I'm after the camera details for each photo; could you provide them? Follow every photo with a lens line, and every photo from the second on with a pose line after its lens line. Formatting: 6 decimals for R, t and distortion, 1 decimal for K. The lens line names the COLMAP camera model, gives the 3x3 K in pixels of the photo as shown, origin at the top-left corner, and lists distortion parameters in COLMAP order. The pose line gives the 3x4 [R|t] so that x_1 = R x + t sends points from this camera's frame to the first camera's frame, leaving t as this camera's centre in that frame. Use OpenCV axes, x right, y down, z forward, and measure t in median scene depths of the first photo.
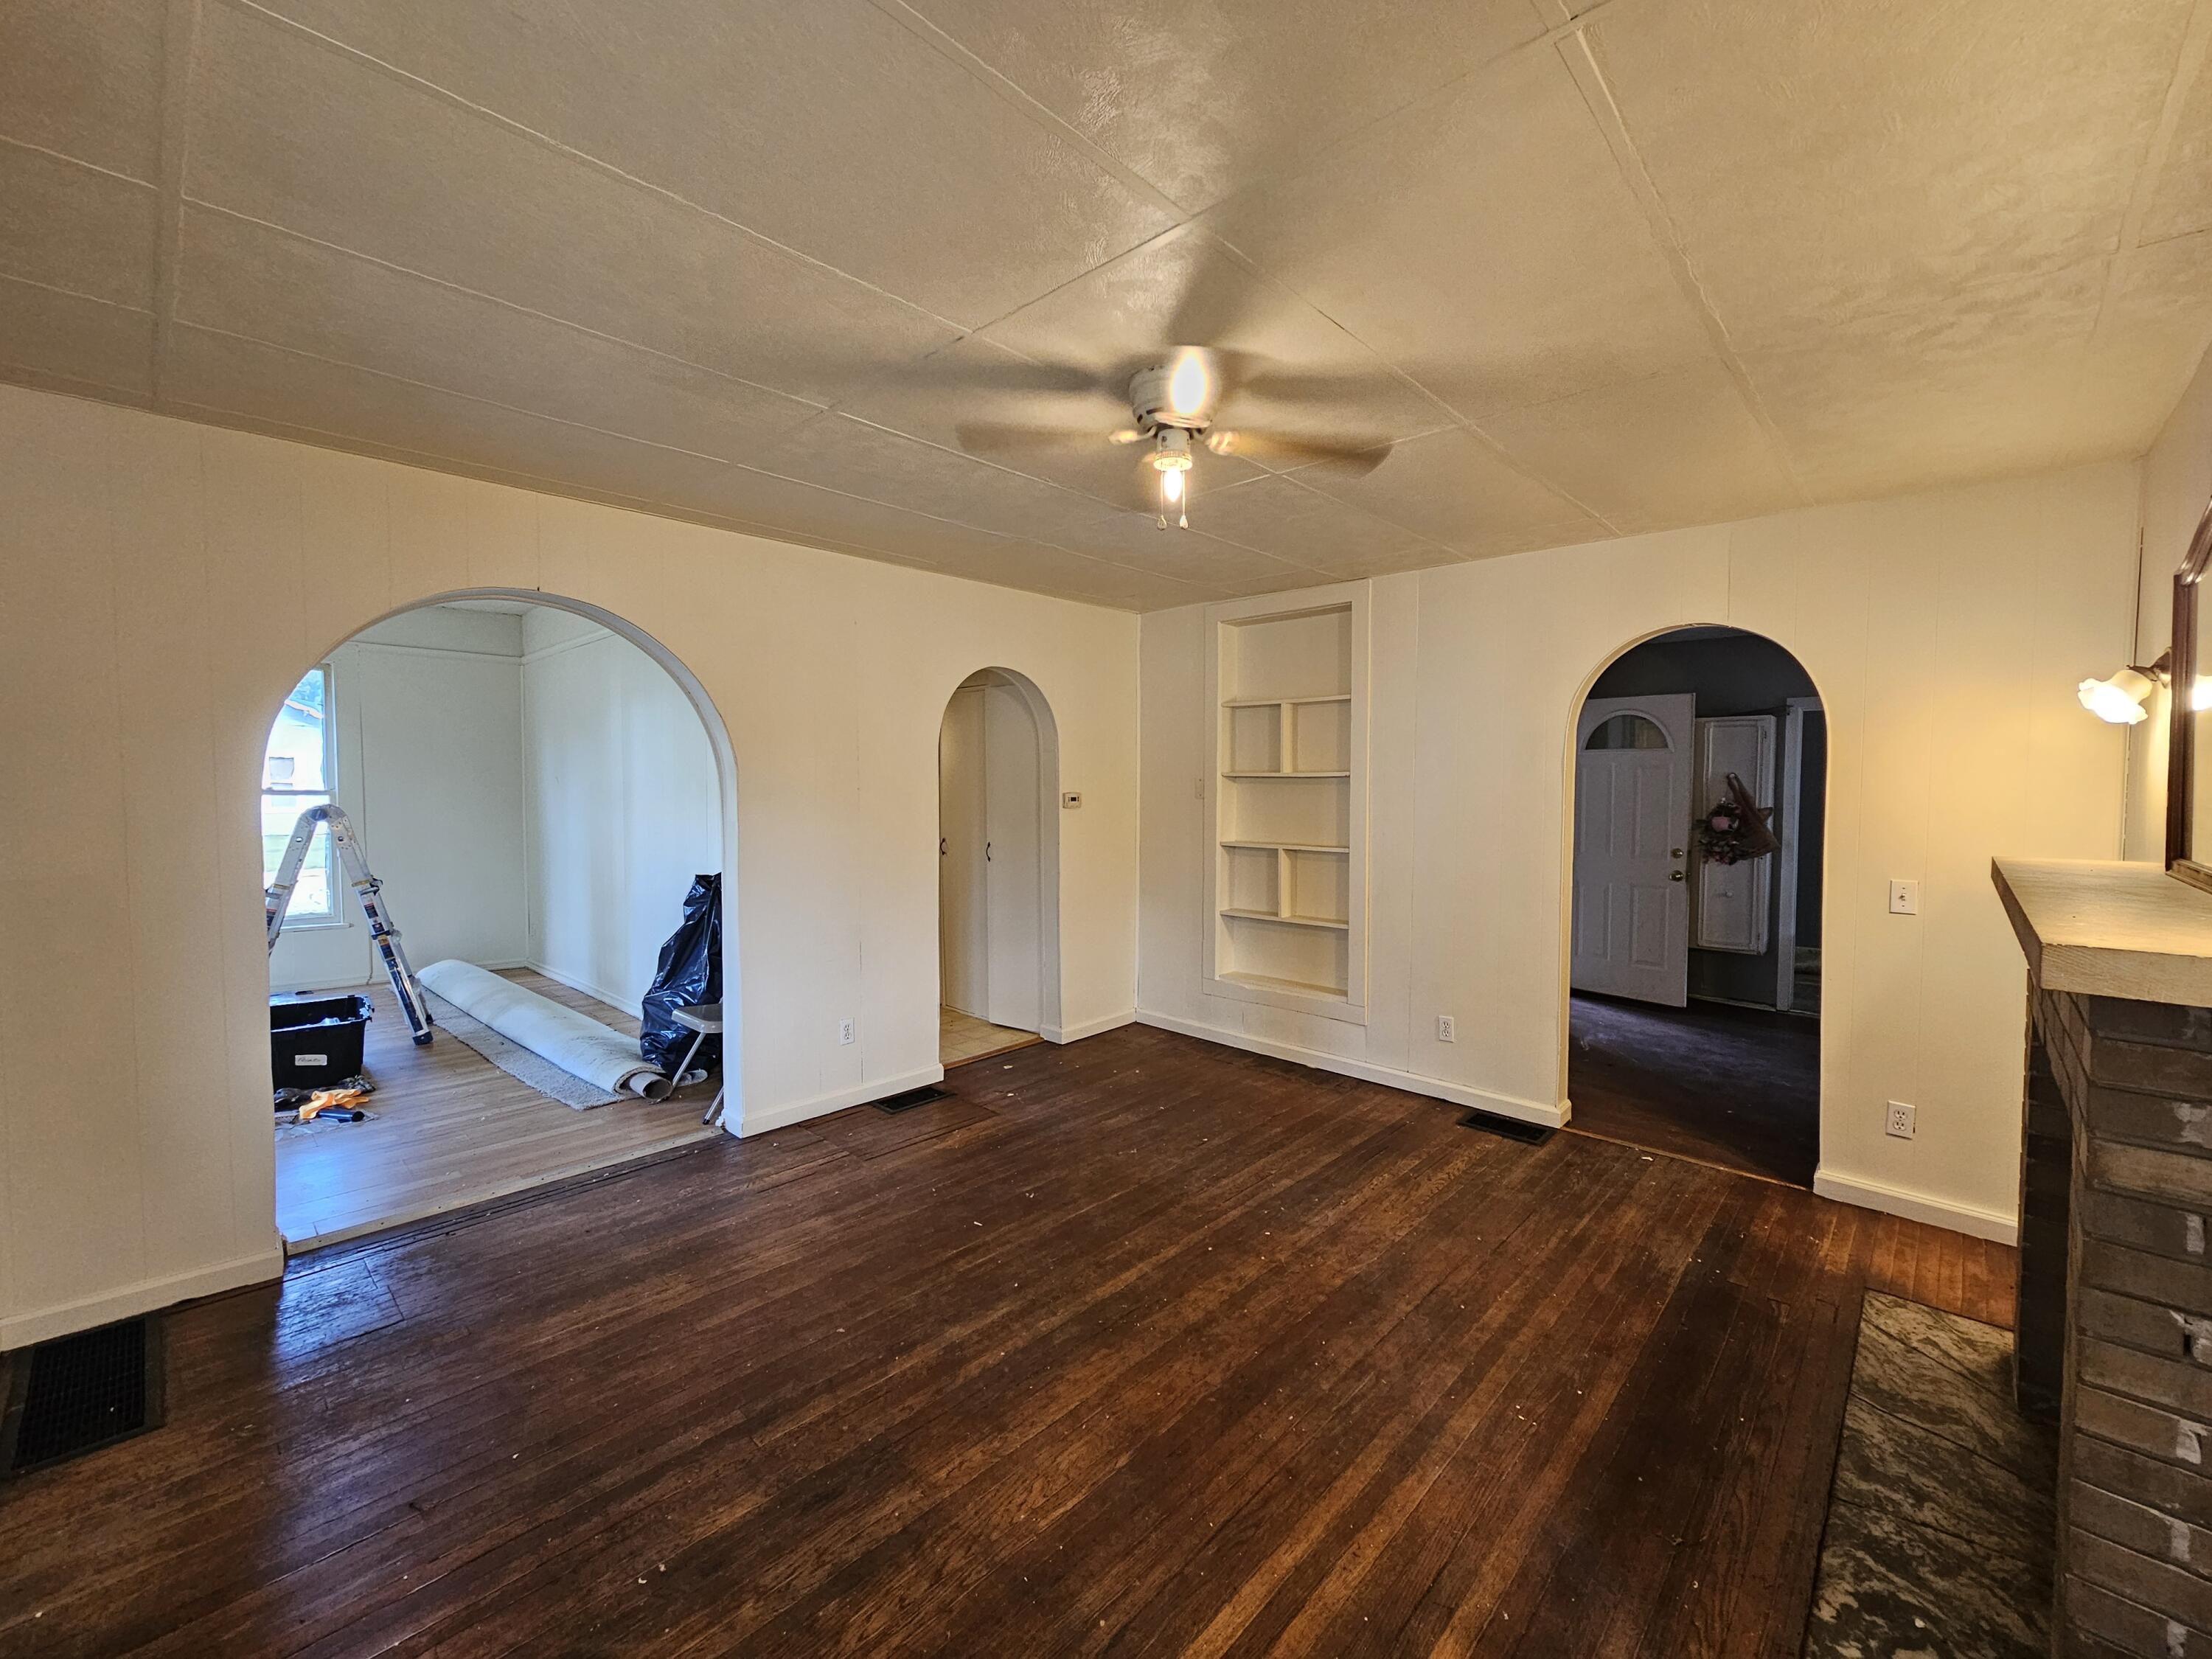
lens RADIAL K [[909.8, 0, 1107.3], [0, 909.8, 820.6], [0, 0, 1]] dist [0.015862, 0.000032]
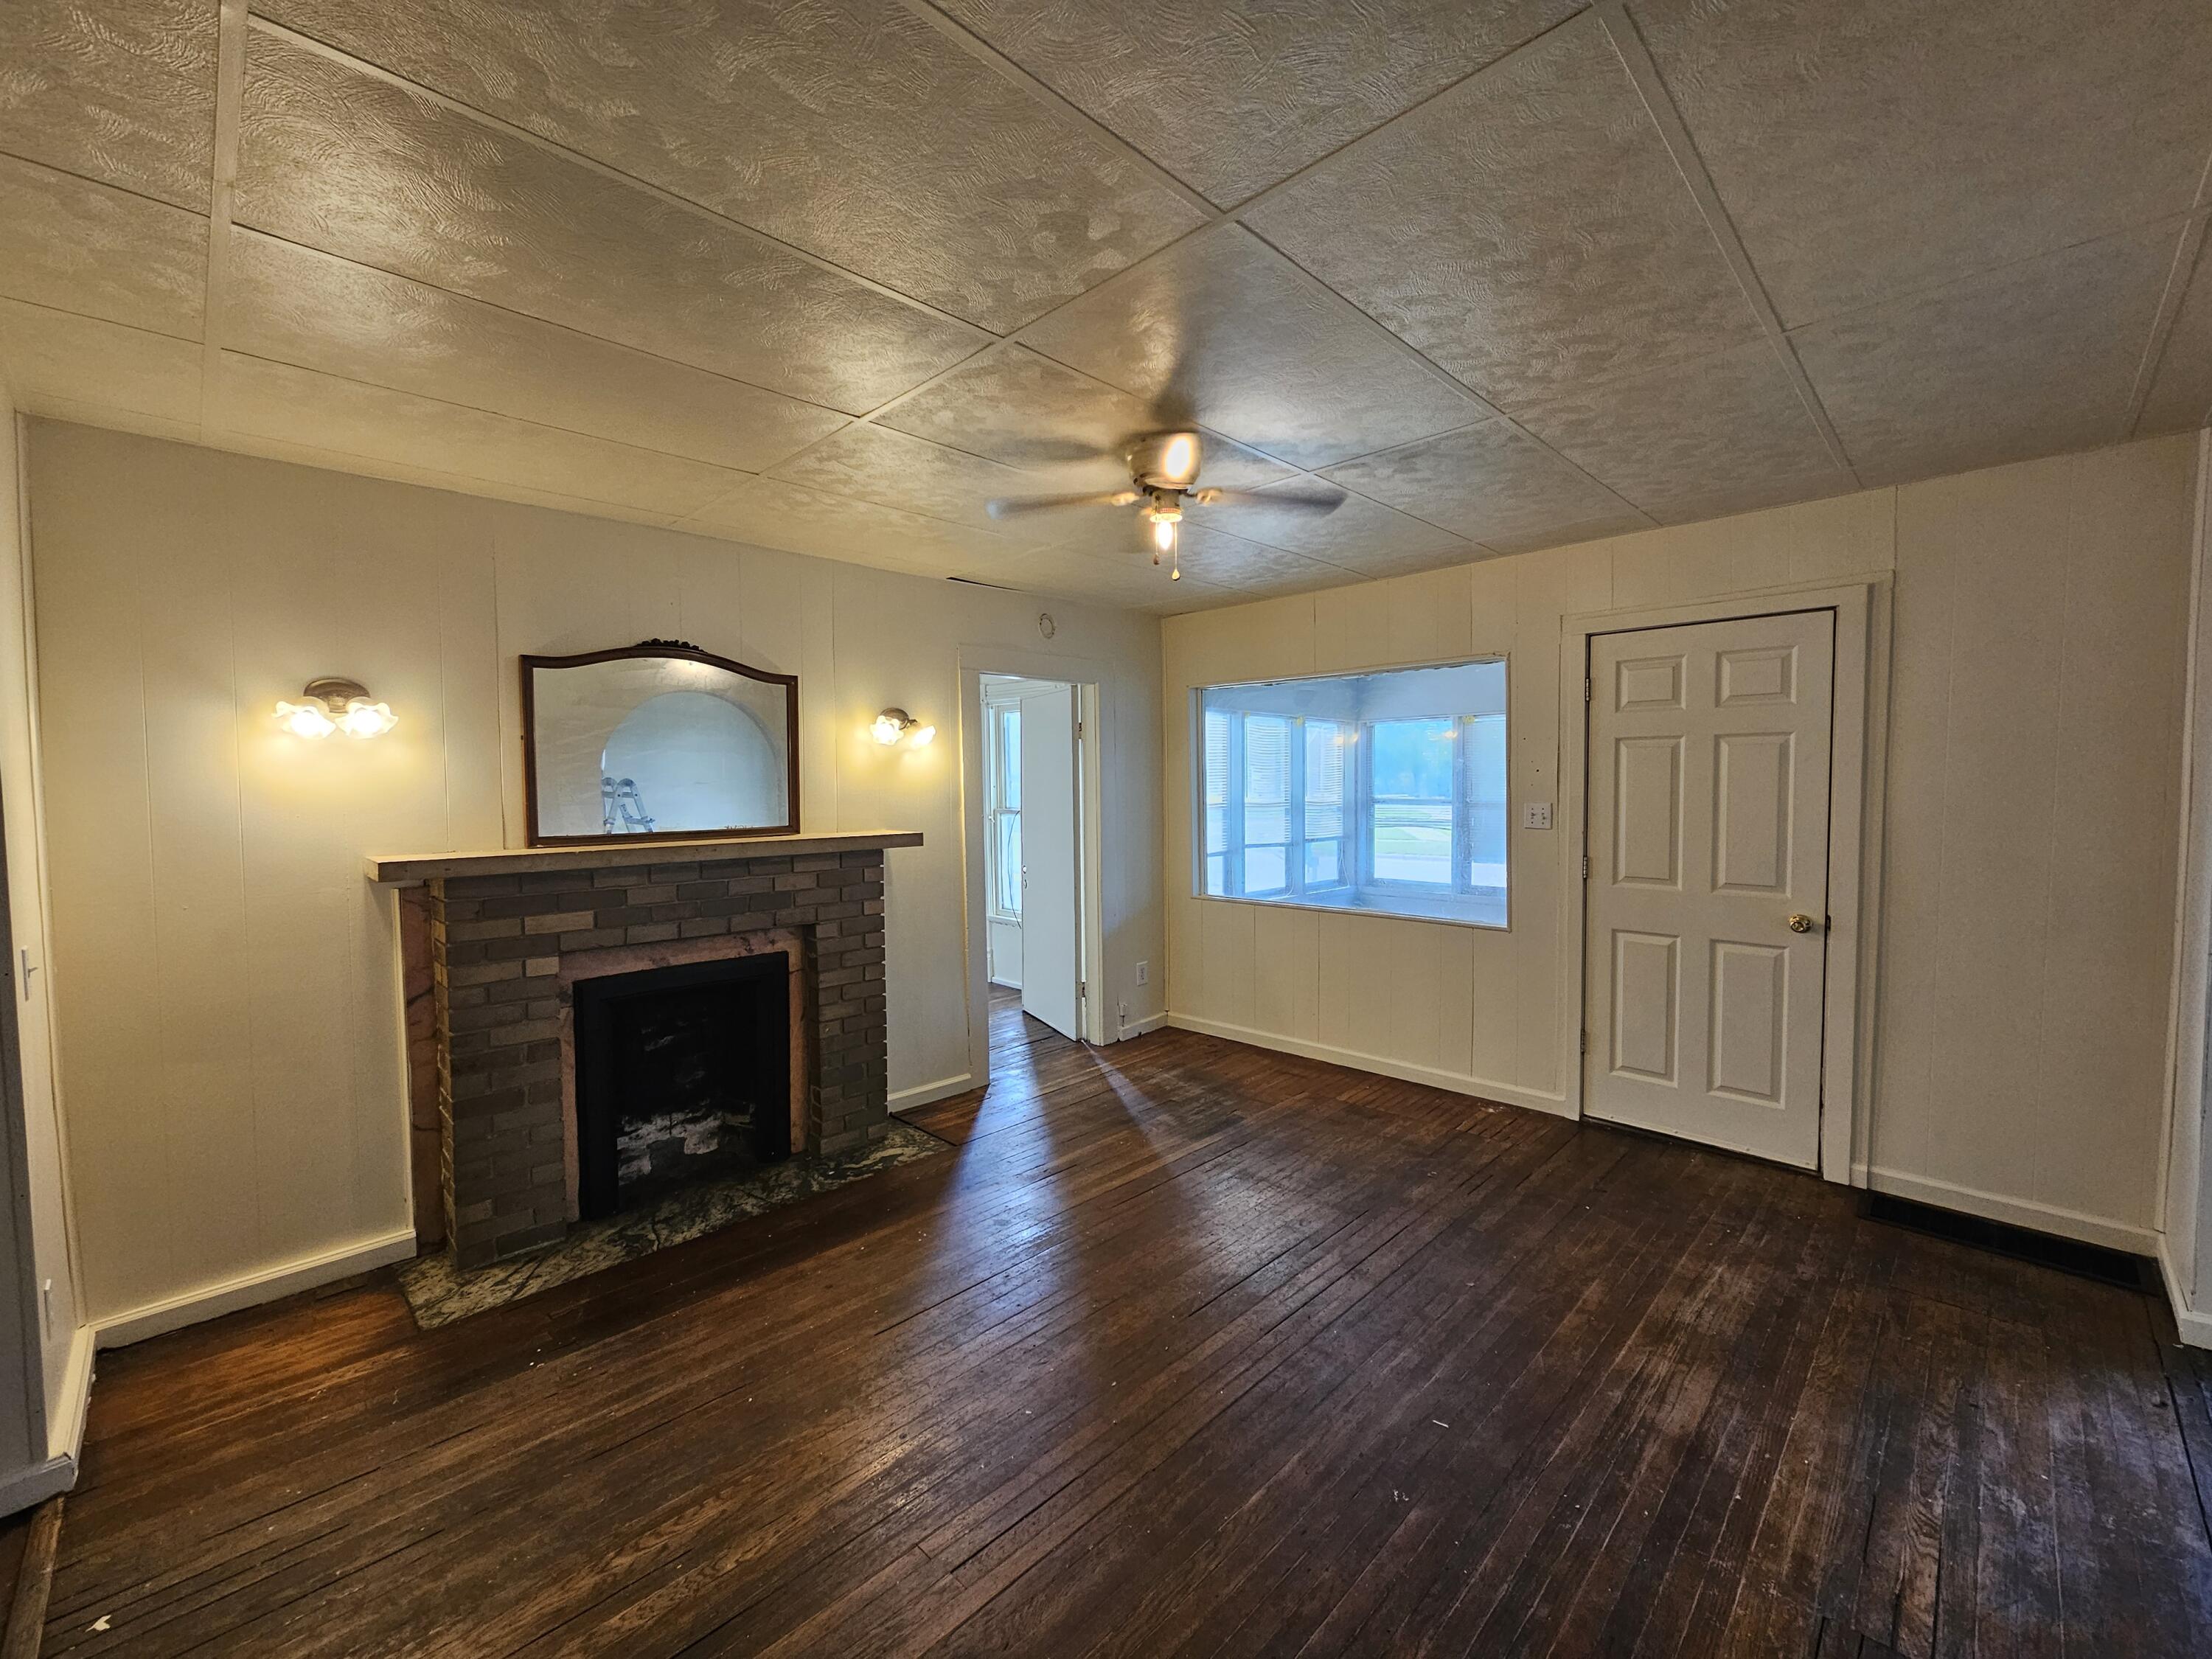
lens RADIAL K [[909.8, 0, 1106.6], [0, 909.8, 827.6], [0, 0, 1]] dist [0.015862, 0.000032]
pose [[-0.999609, 0.003775, 0.027717, 0.112174], [0.006329, 0.995681, 0.092619, -0.091672], [-0.027248, 0.092758, -0.995316, 2.045047]]
